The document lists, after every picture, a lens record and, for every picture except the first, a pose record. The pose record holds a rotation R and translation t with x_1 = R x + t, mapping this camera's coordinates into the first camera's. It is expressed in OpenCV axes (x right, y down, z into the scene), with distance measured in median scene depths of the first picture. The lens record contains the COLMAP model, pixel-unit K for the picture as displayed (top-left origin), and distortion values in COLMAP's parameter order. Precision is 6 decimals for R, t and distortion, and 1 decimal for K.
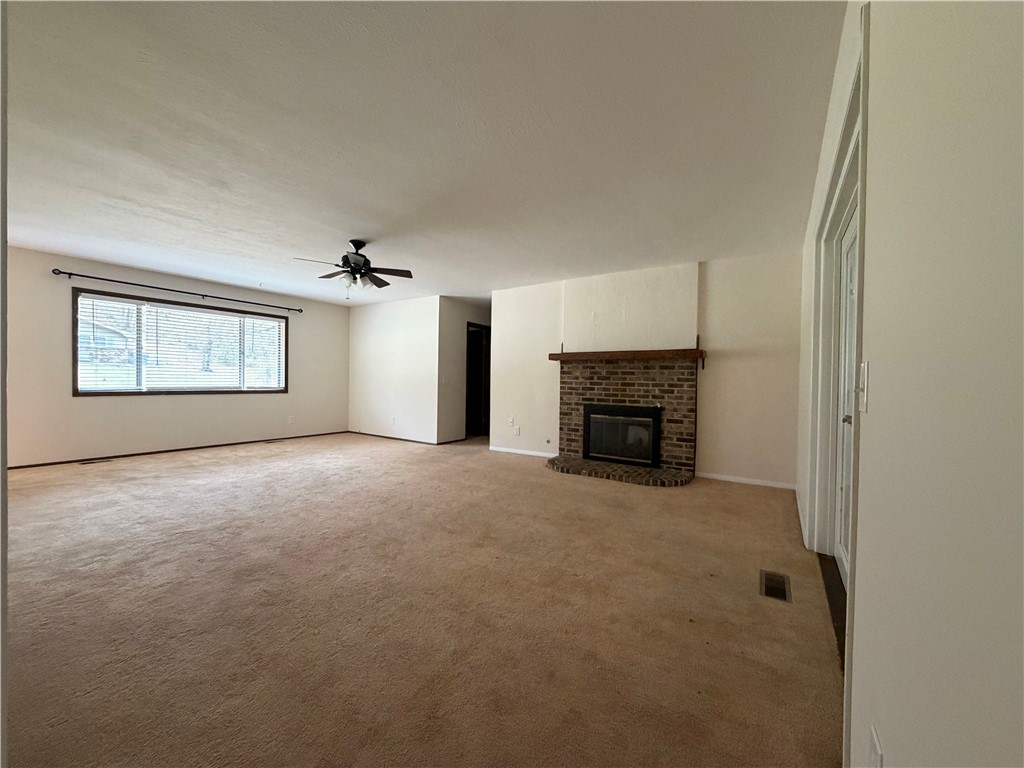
lens RADIAL K [[409.1, 0, 512.0], [0, 409.1, 384.0], [0, 0, 1]] dist [0.000017, 0.000188]
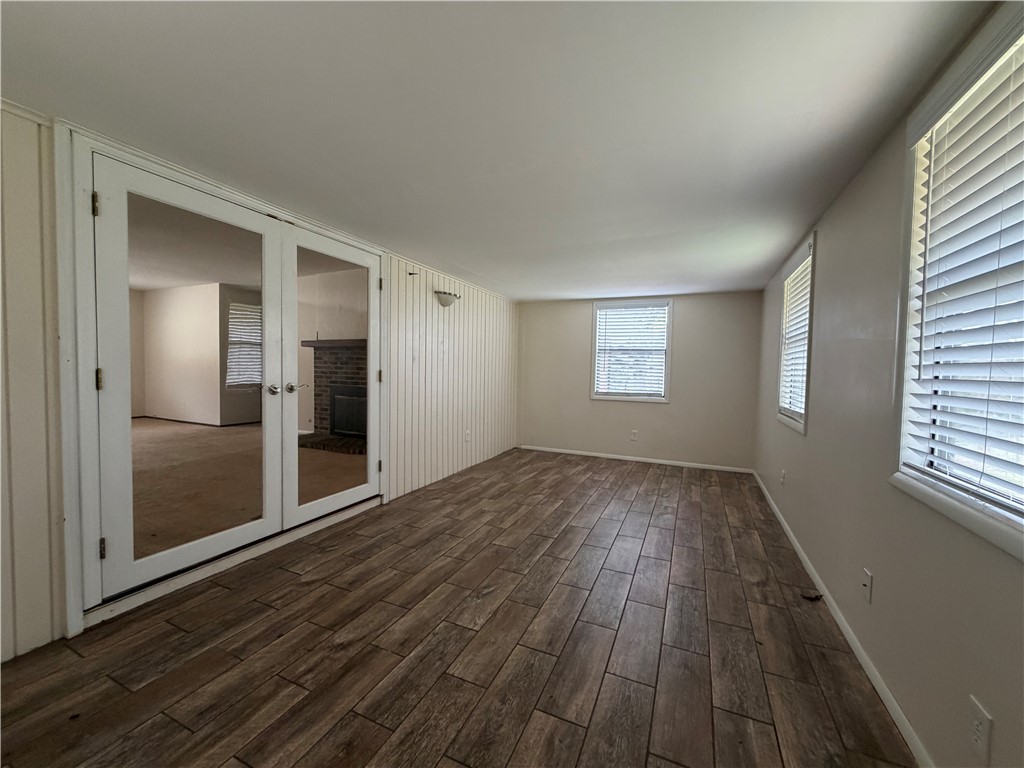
lens RADIAL K [[409.1, 0, 512.0], [0, 409.1, 384.0], [0, 0, 1]] dist [0.000017, 0.000188]
pose [[0.987467, -0.003988, 0.157775, 0.486601], [-0.001014, 0.999500, 0.031614, 0.007032], [-0.157822, -0.031378, 0.986969, -0.184611]]
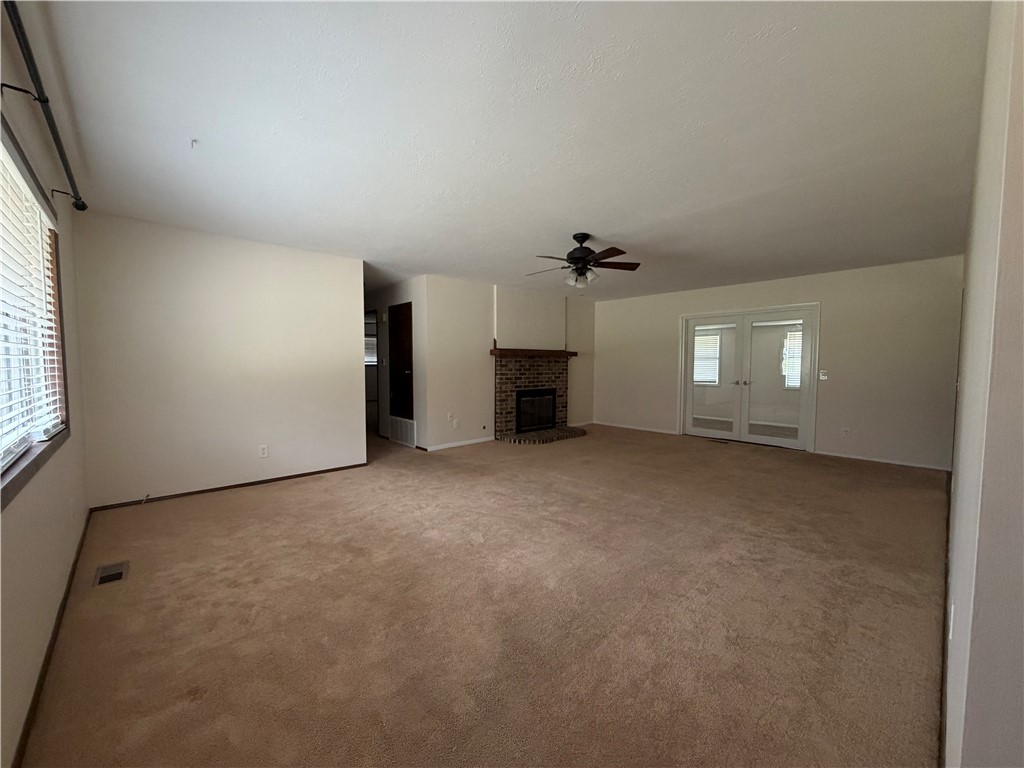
lens RADIAL K [[409.1, 0, 512.0], [0, 409.1, 384.0], [0, 0, 1]] dist [0.000017, 0.000188]
pose [[0.238840, -0.067885, 0.968683, -1.031968], [0.009185, 0.997667, 0.067651, -0.055732], [-0.971015, -0.007261, 0.238906, 0.708502]]
